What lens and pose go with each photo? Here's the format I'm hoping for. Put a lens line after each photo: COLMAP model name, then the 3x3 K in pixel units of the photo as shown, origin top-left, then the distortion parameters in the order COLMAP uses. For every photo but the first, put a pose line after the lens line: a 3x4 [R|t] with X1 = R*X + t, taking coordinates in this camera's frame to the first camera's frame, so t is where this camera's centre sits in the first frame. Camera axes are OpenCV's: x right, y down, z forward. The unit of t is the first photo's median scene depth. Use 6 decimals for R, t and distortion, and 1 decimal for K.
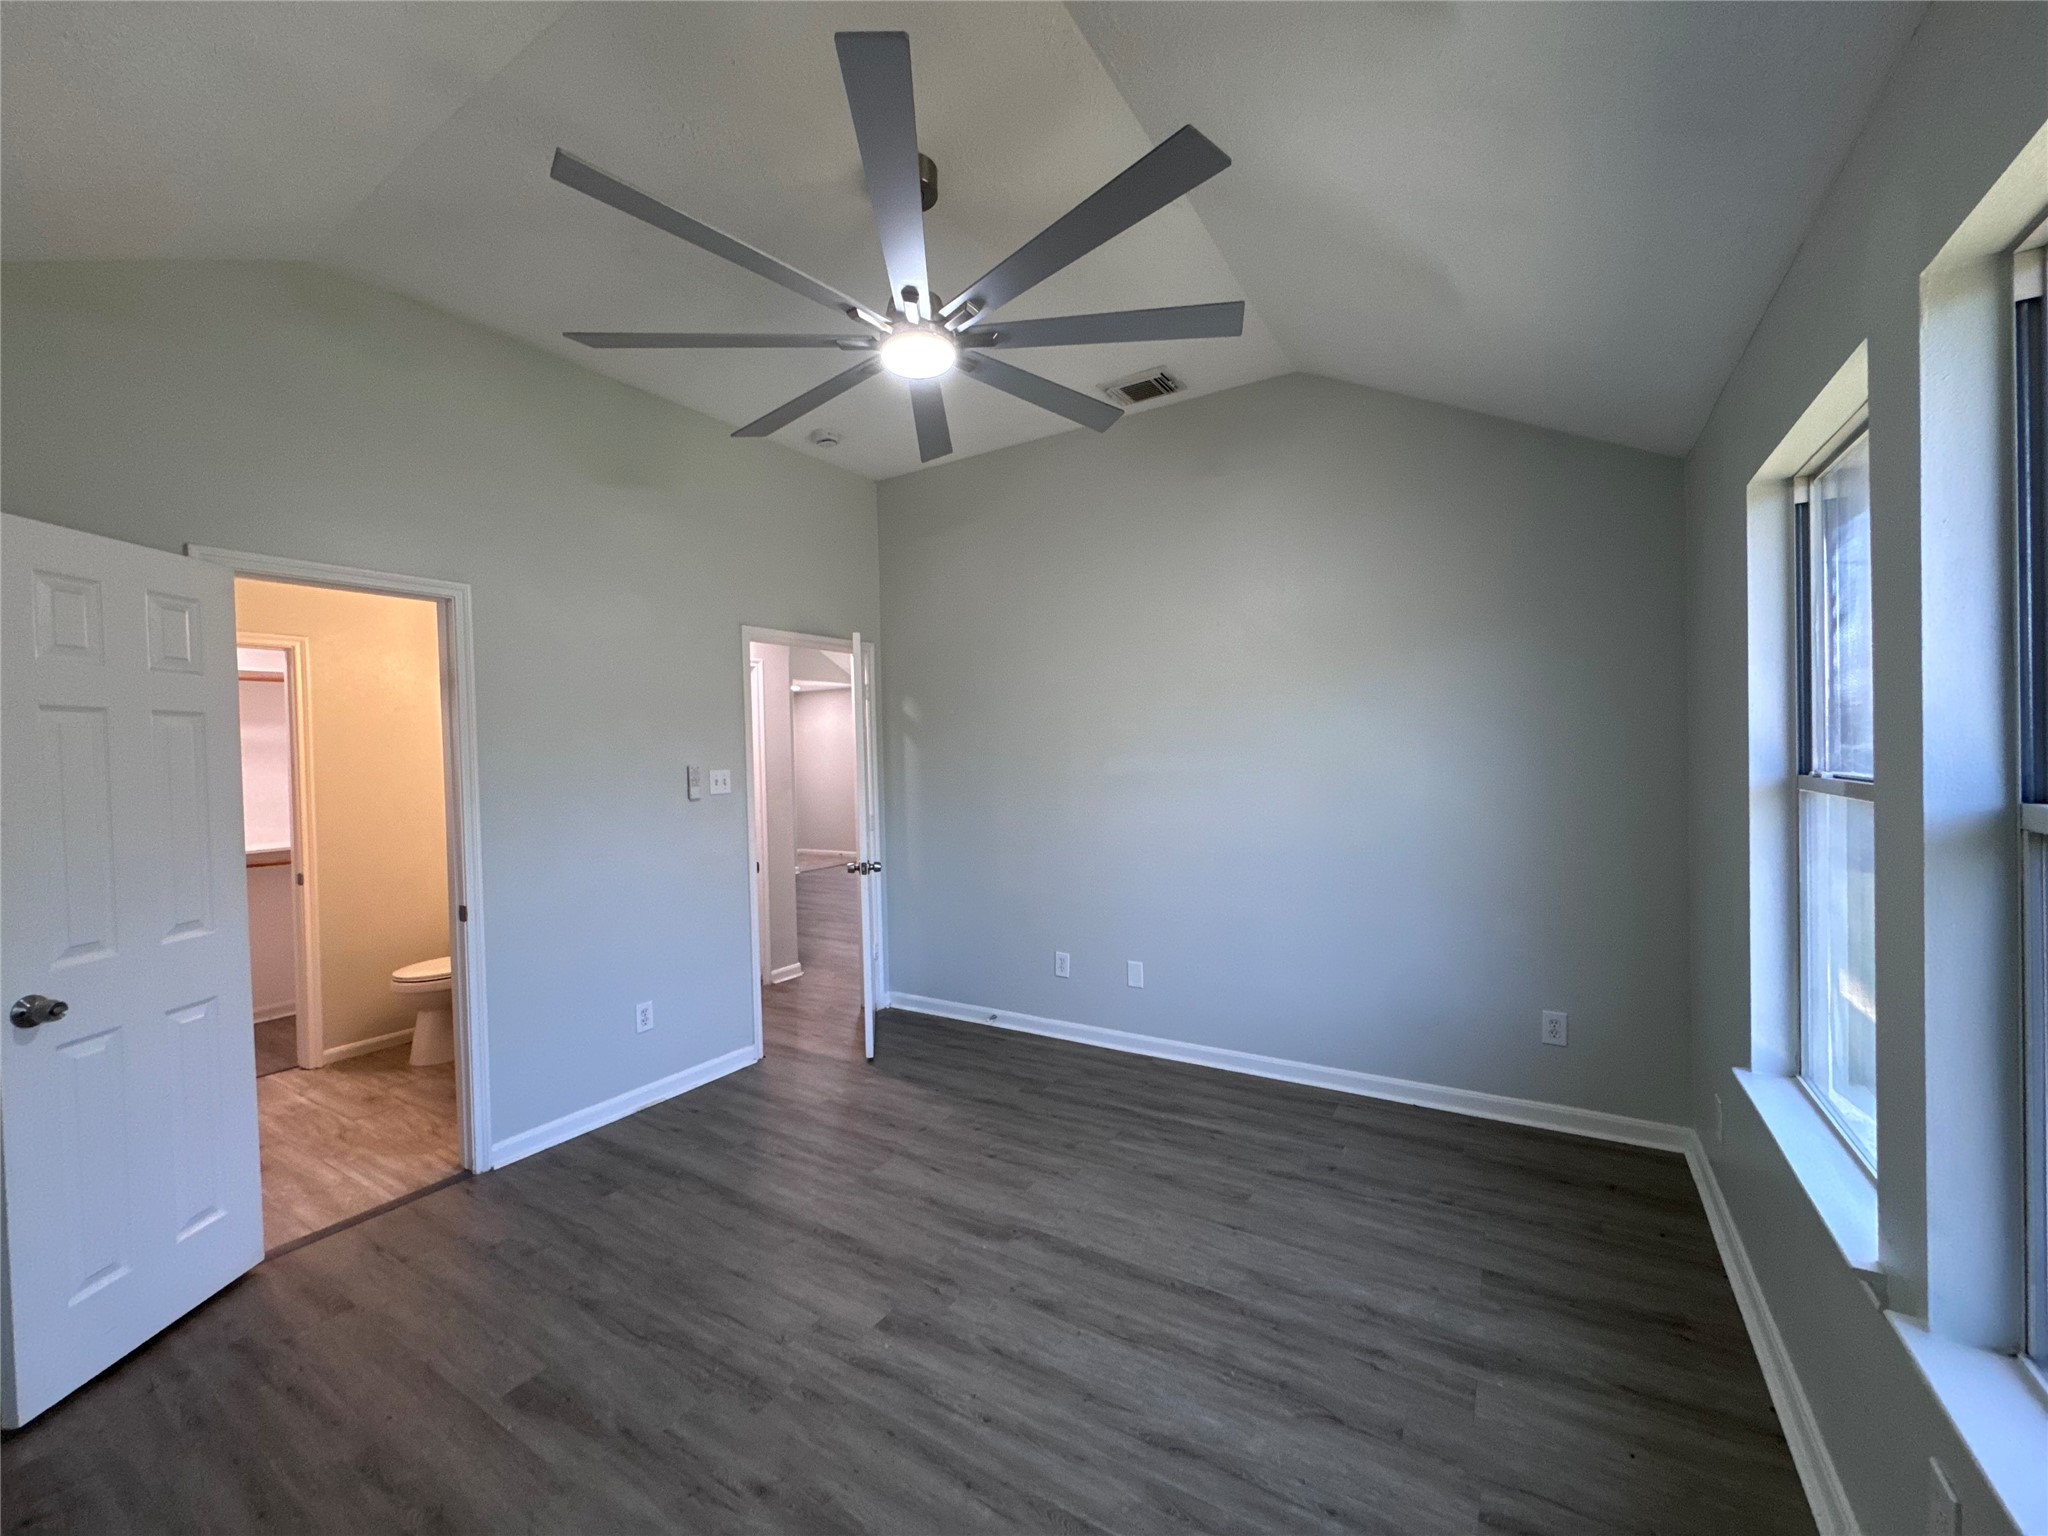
lens RADIAL K [[813.6, 0, 1019.6], [0, 813.6, 765.4], [0, 0, 1]] dist [-0.006426, 0.000211]
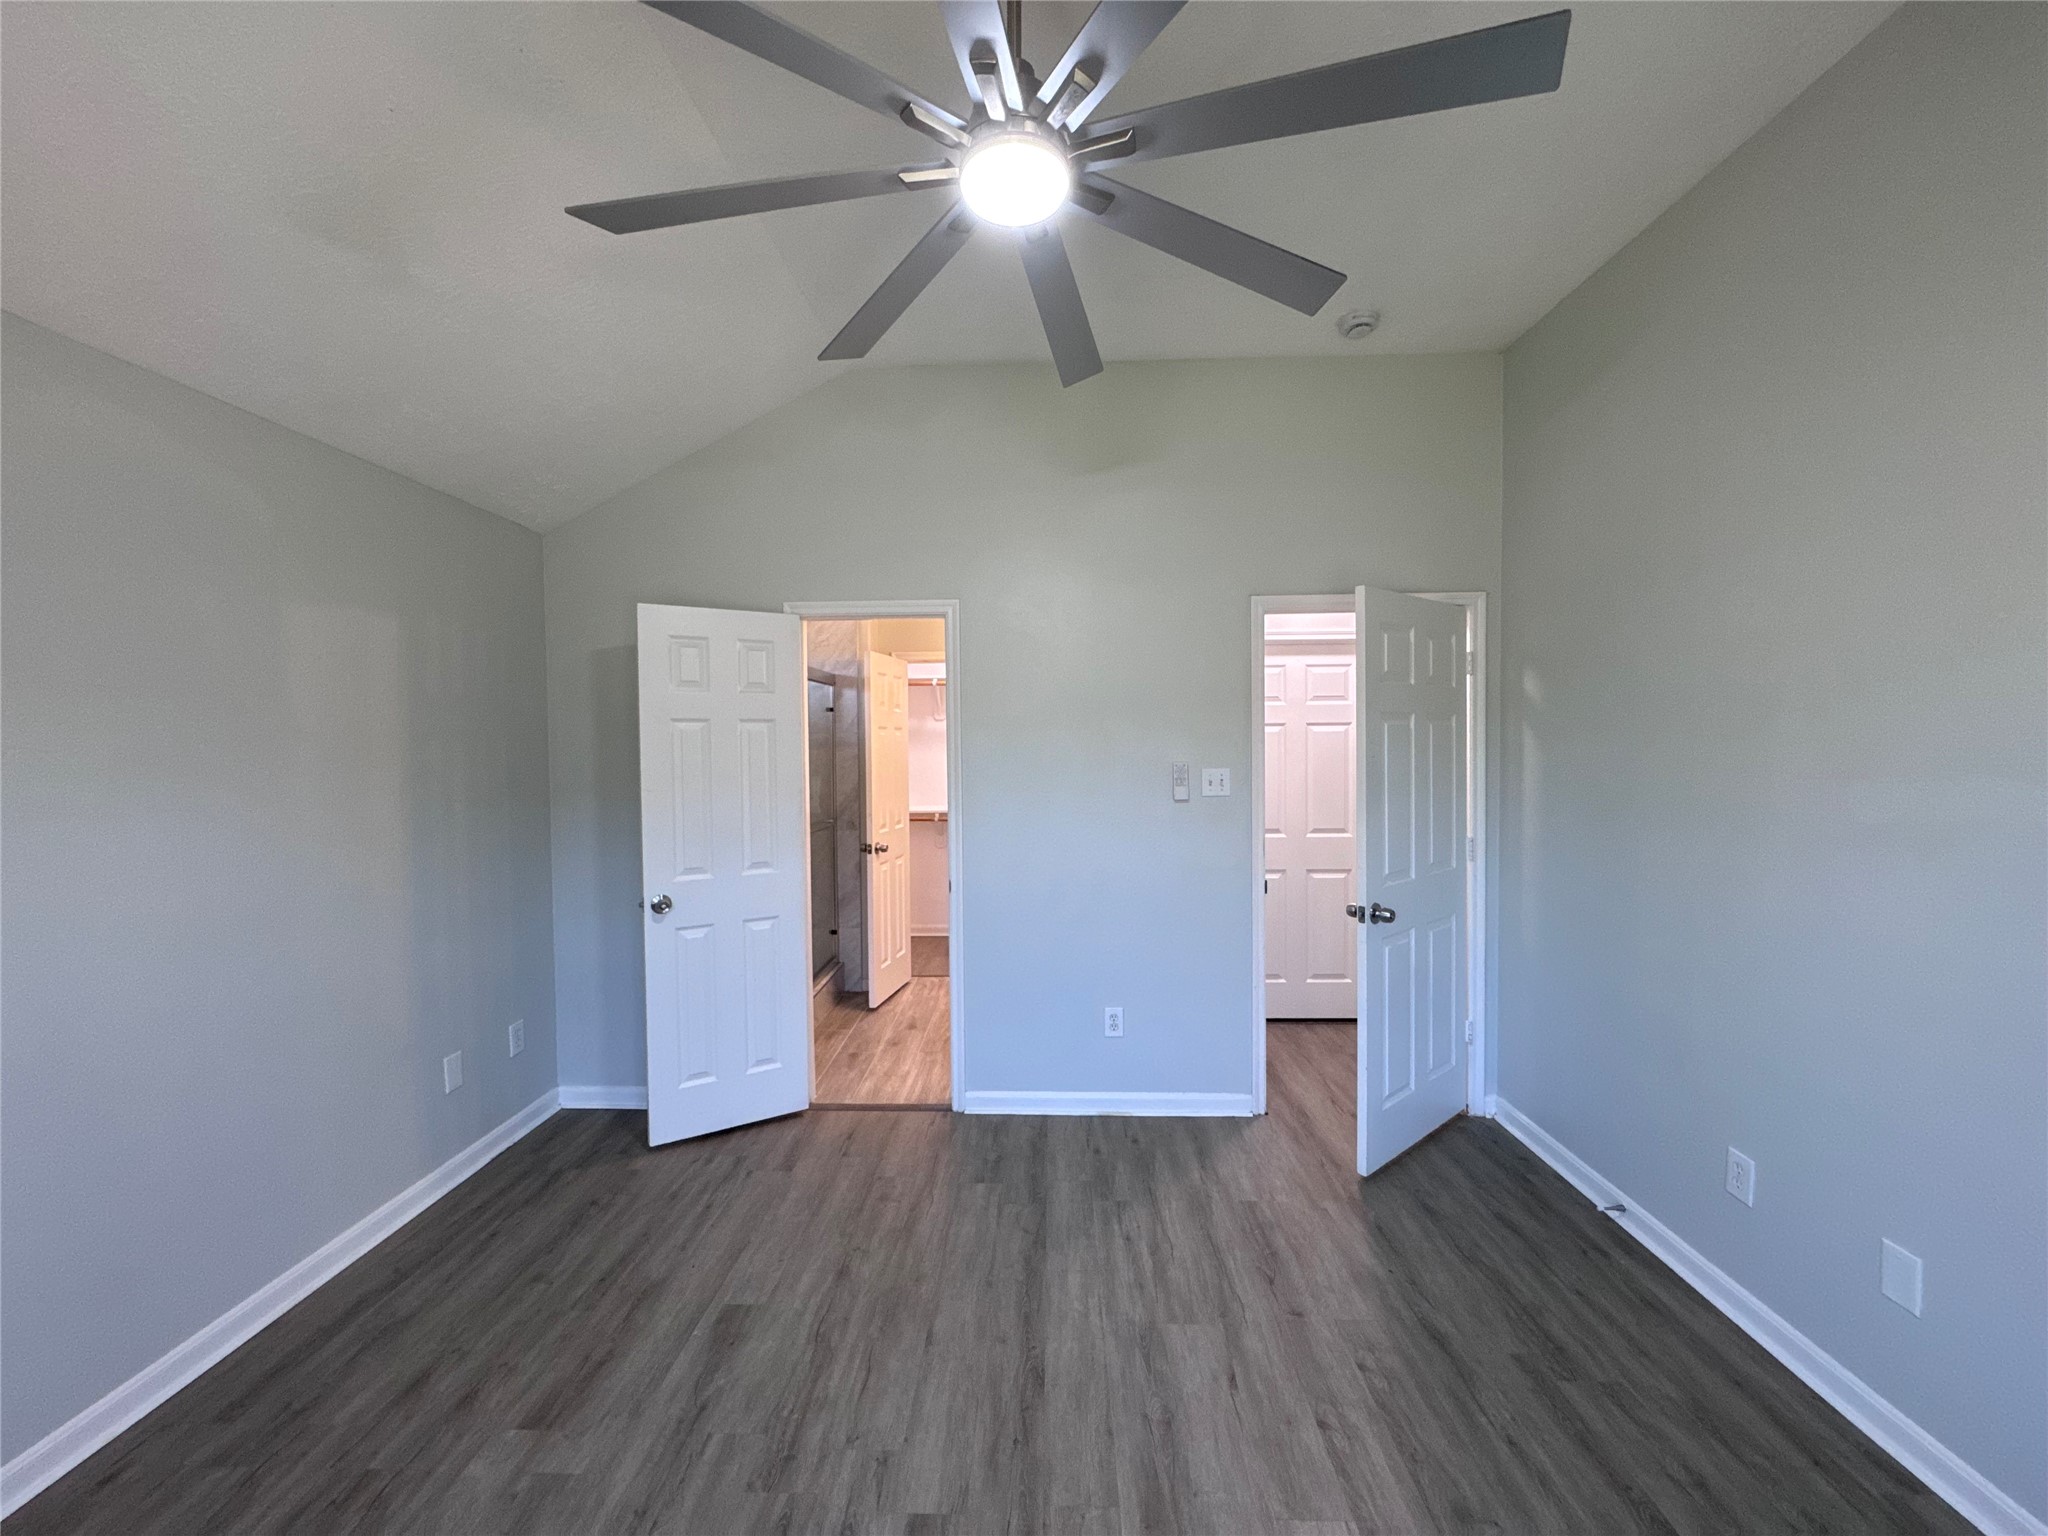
lens RADIAL K [[813.6, 0, 1010.9], [0, 813.6, 766.1], [0, 0, 1]] dist [-0.006426, 0.000211]
pose [[0.502387, 0.045235, -0.863459, 0.305545], [-0.017189, 0.998956, 0.042332, -0.033585], [0.864472, -0.006425, 0.502640, 0.424266]]
